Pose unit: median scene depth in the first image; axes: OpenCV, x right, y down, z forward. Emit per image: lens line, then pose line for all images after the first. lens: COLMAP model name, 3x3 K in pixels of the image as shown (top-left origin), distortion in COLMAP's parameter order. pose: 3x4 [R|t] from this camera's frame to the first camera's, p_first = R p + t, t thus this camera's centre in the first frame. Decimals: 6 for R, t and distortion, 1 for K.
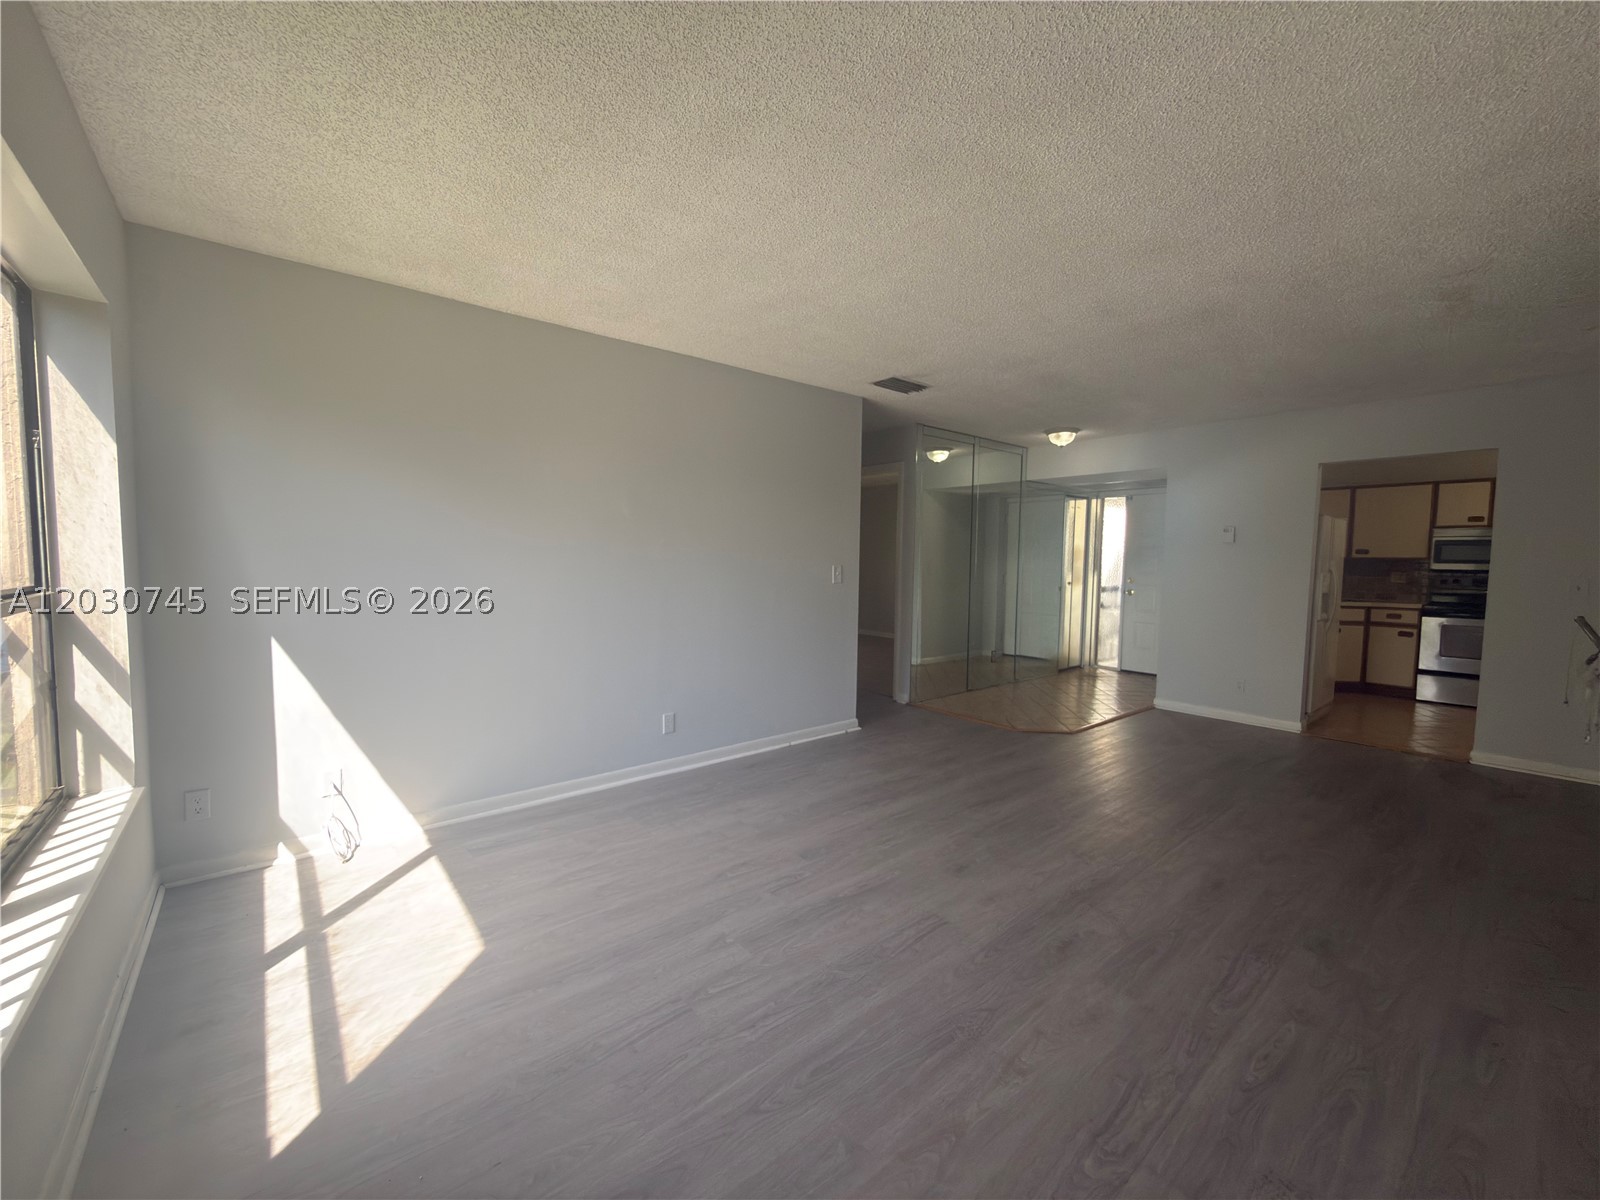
lens RADIAL K [[639.9, 0, 800.4], [0, 639.9, 595.9], [0, 0, 1]] dist [0.001422, 0.000223]
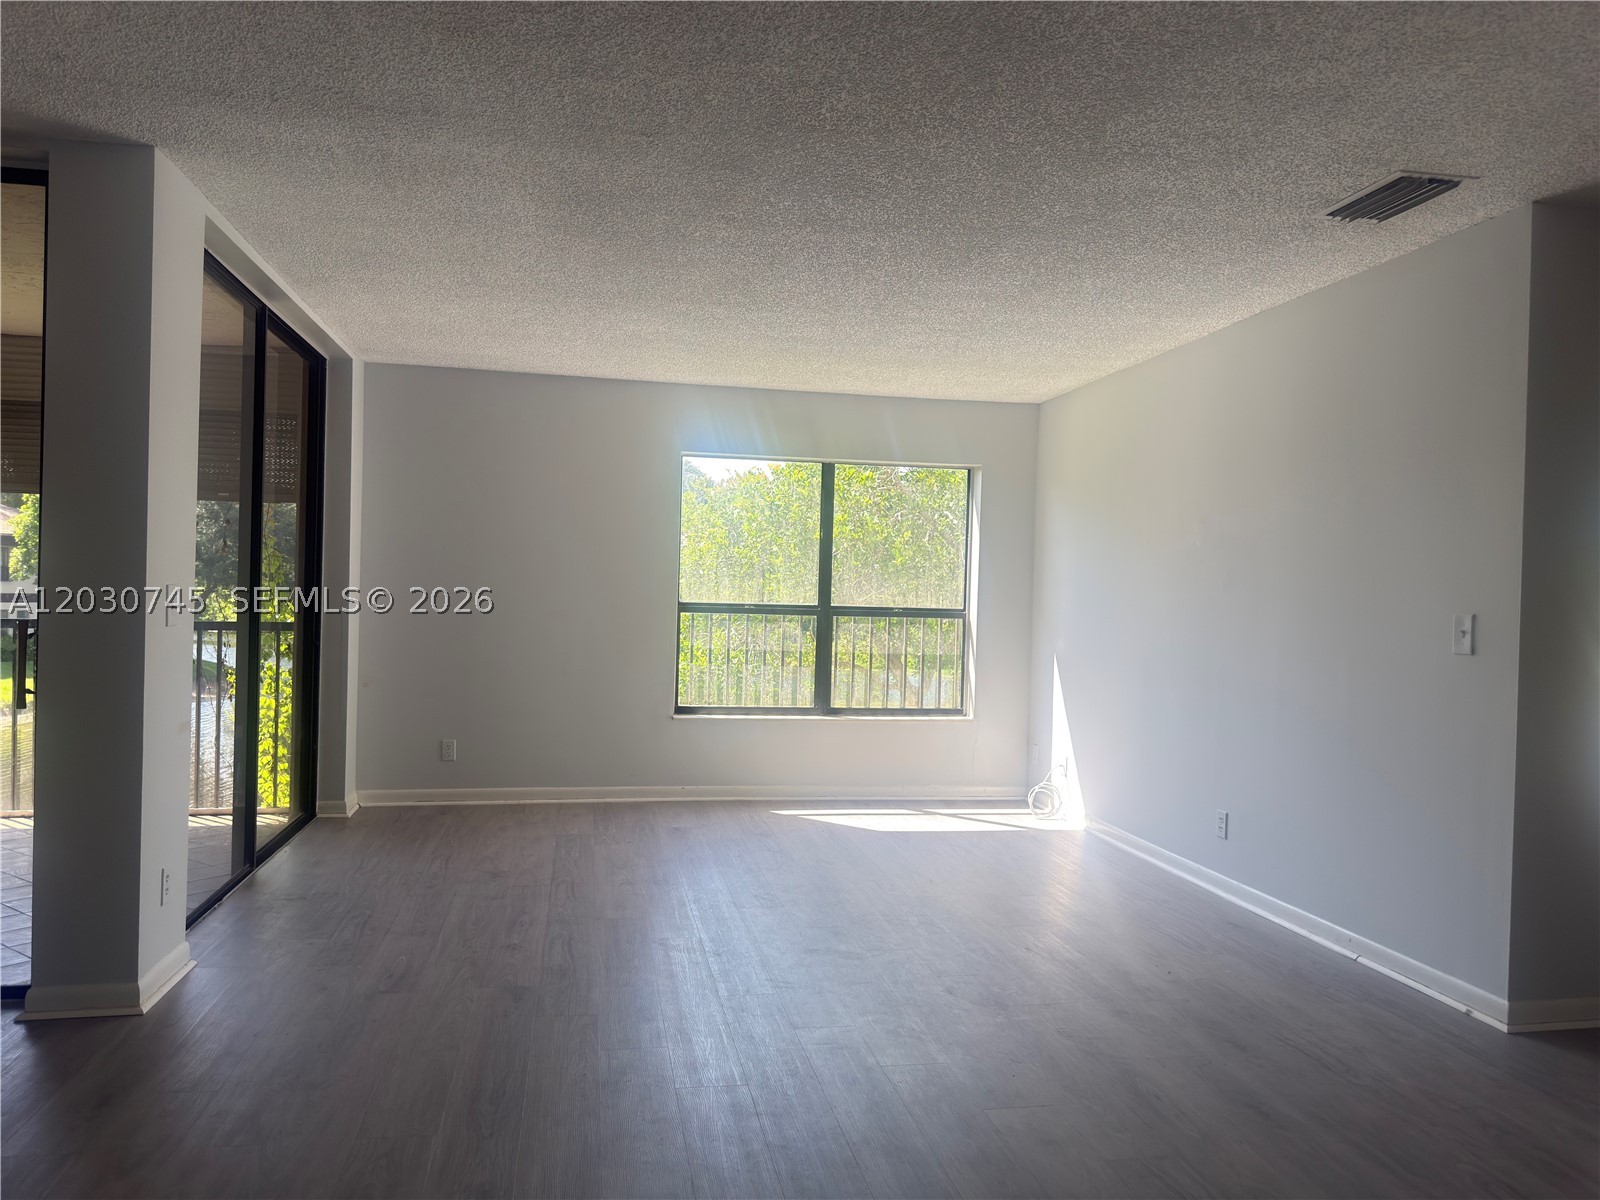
lens RADIAL K [[1128.5, 0, 800.0], [0, 1128.5, 600.0], [0, 0, 1]] dist [0.001412, -0.005809]
pose [[-0.485042, -0.022295, -0.874207, 0.713065], [-0.087036, 0.995942, 0.022891, -0.026098], [0.870149, 0.087191, -0.485014, 0.728962]]
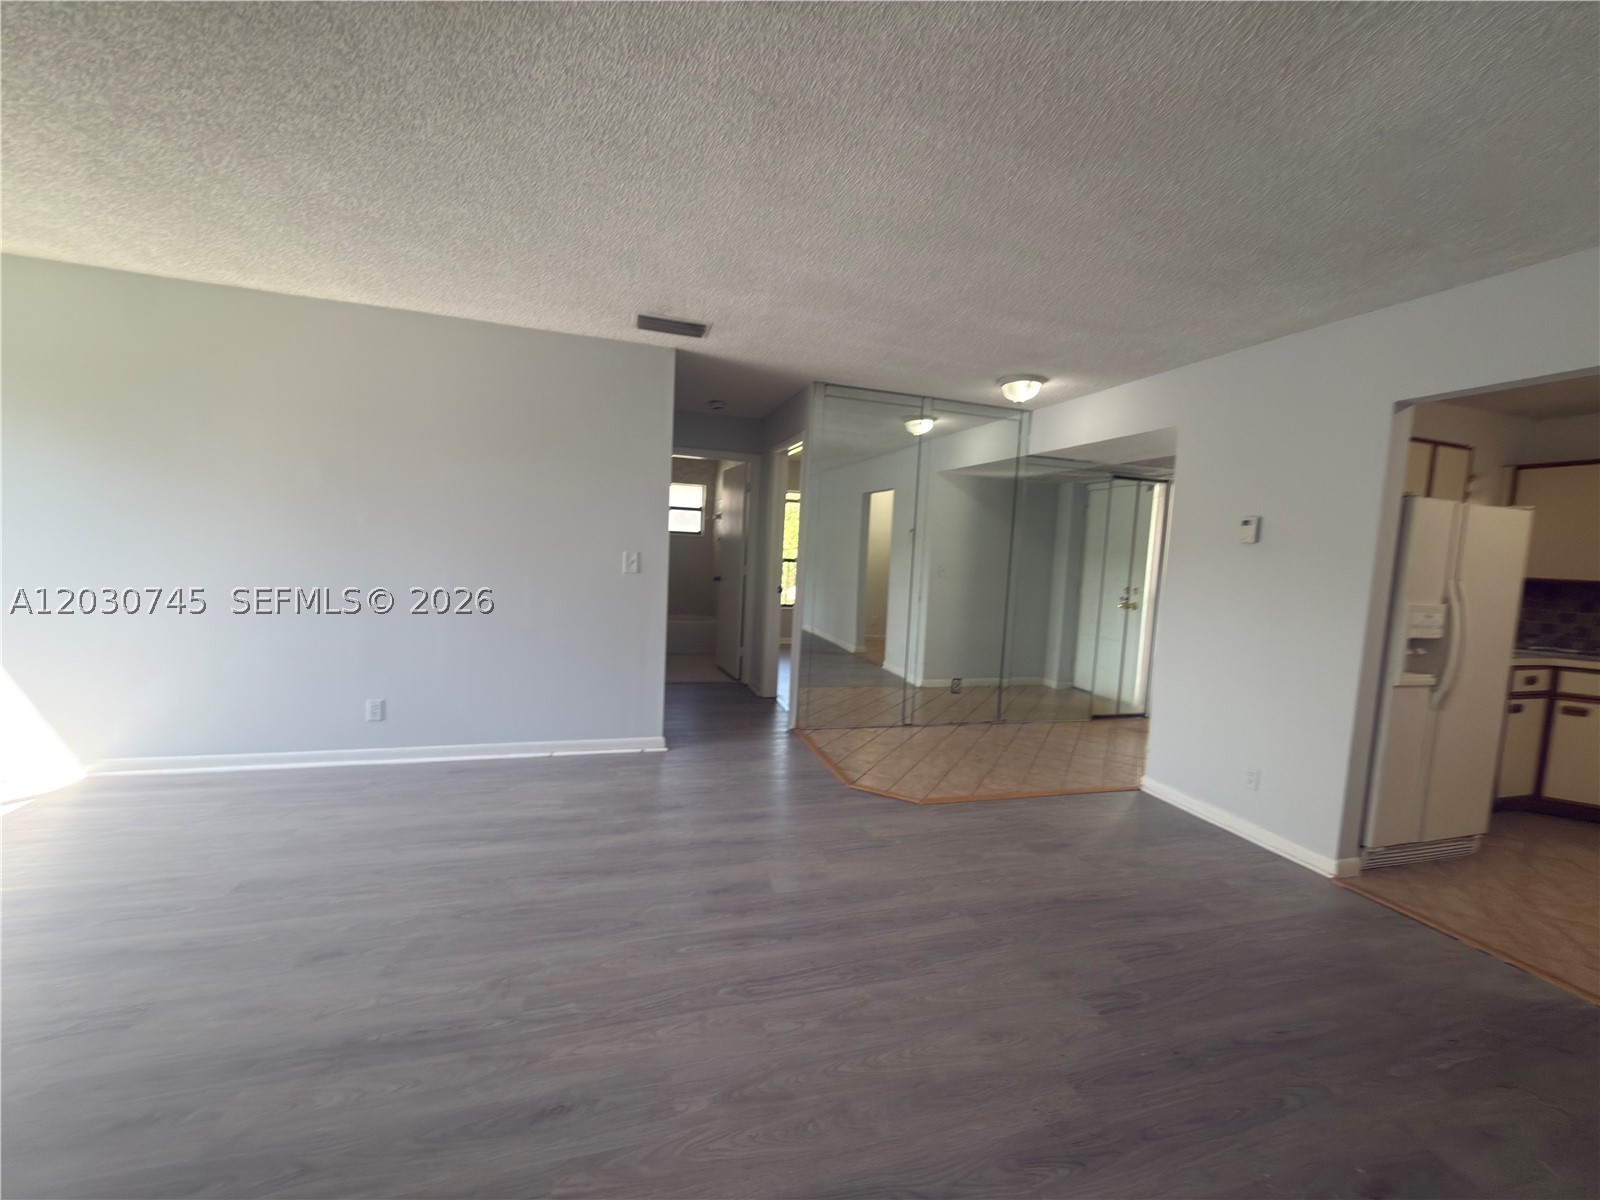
lens RADIAL K [[639.9, 0, 800.4], [0, 639.9, 595.9], [0, 0, 1]] dist [0.001422, 0.000223]
pose [[0.921242, 0.064428, -0.383618, 0.437738], [-0.063946, 0.997855, 0.014024, -0.011685], [0.383699, 0.011612, 0.923385, 0.231745]]
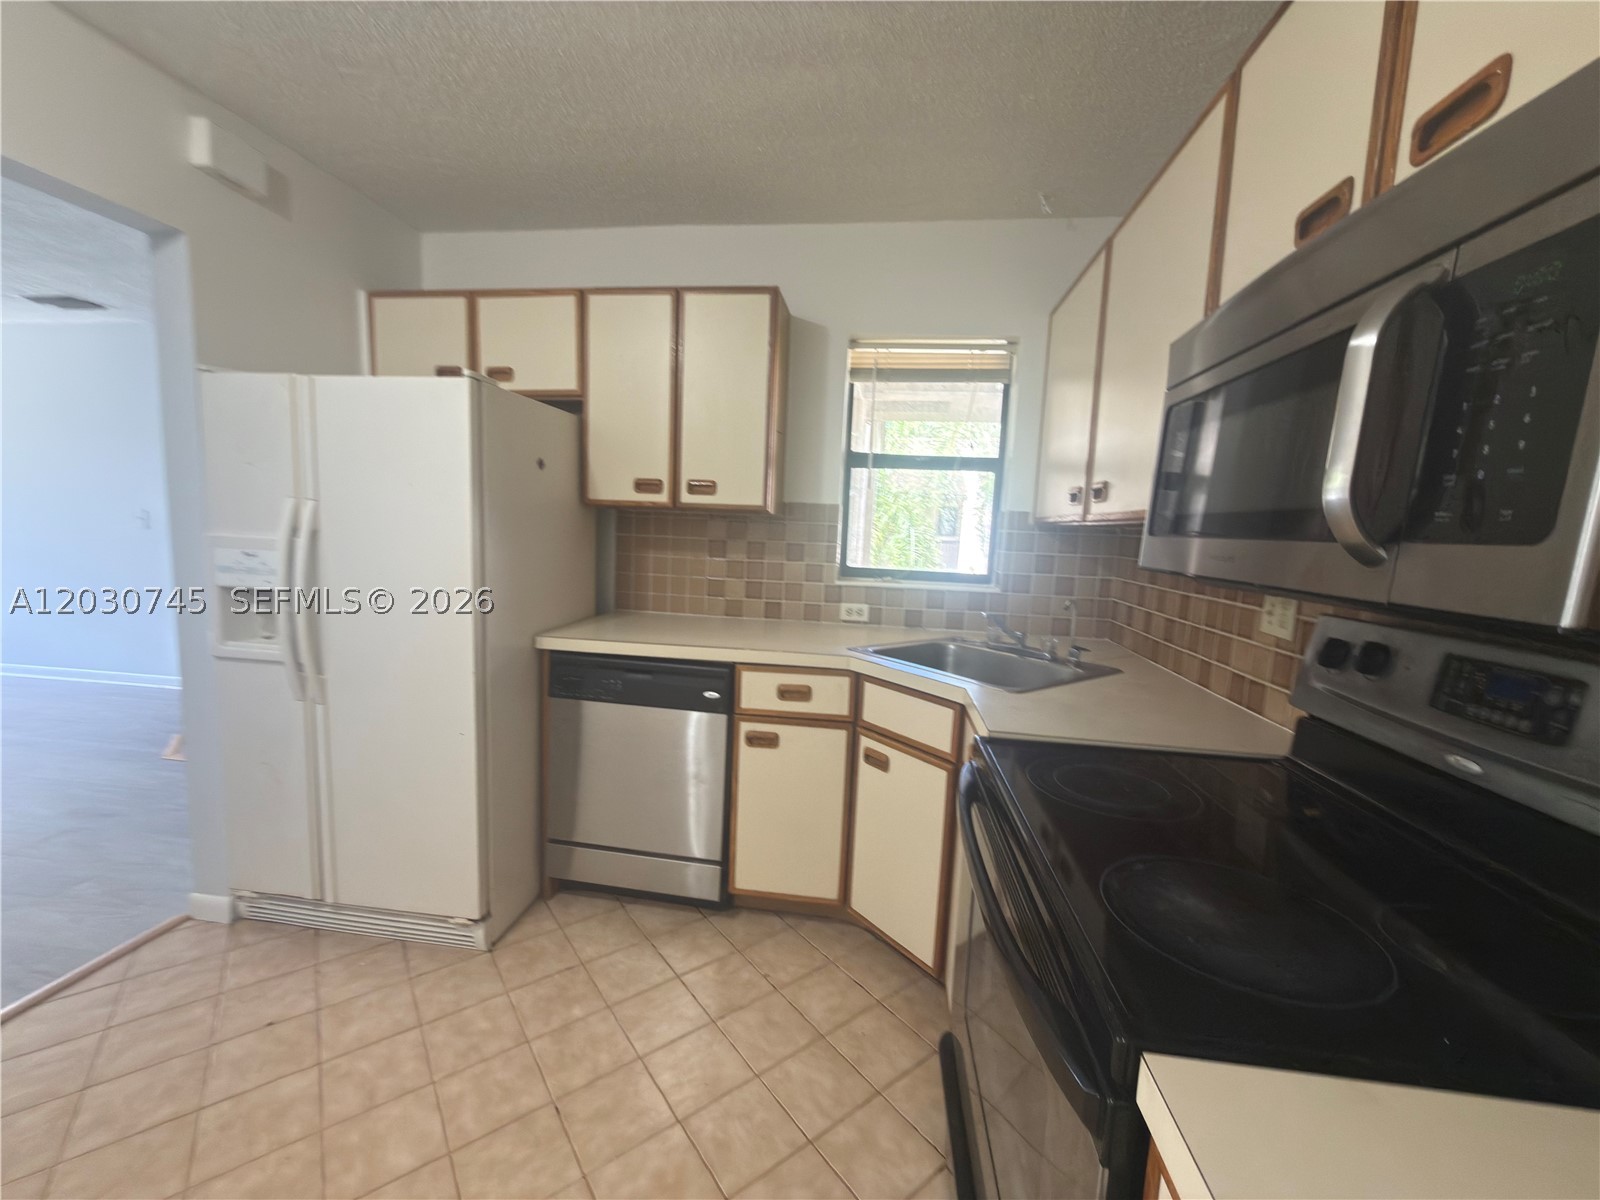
lens RADIAL K [[638.7, 0, 802.2], [0, 638.7, 600.1], [0, 0, 1]] dist [0.000927, 0.000035]
pose [[0.676284, 0.100059, -0.729813, 1.061872], [-0.076638, 0.994913, 0.065388, -0.037225], [0.732643, 0.011710, 0.680512, 0.806237]]
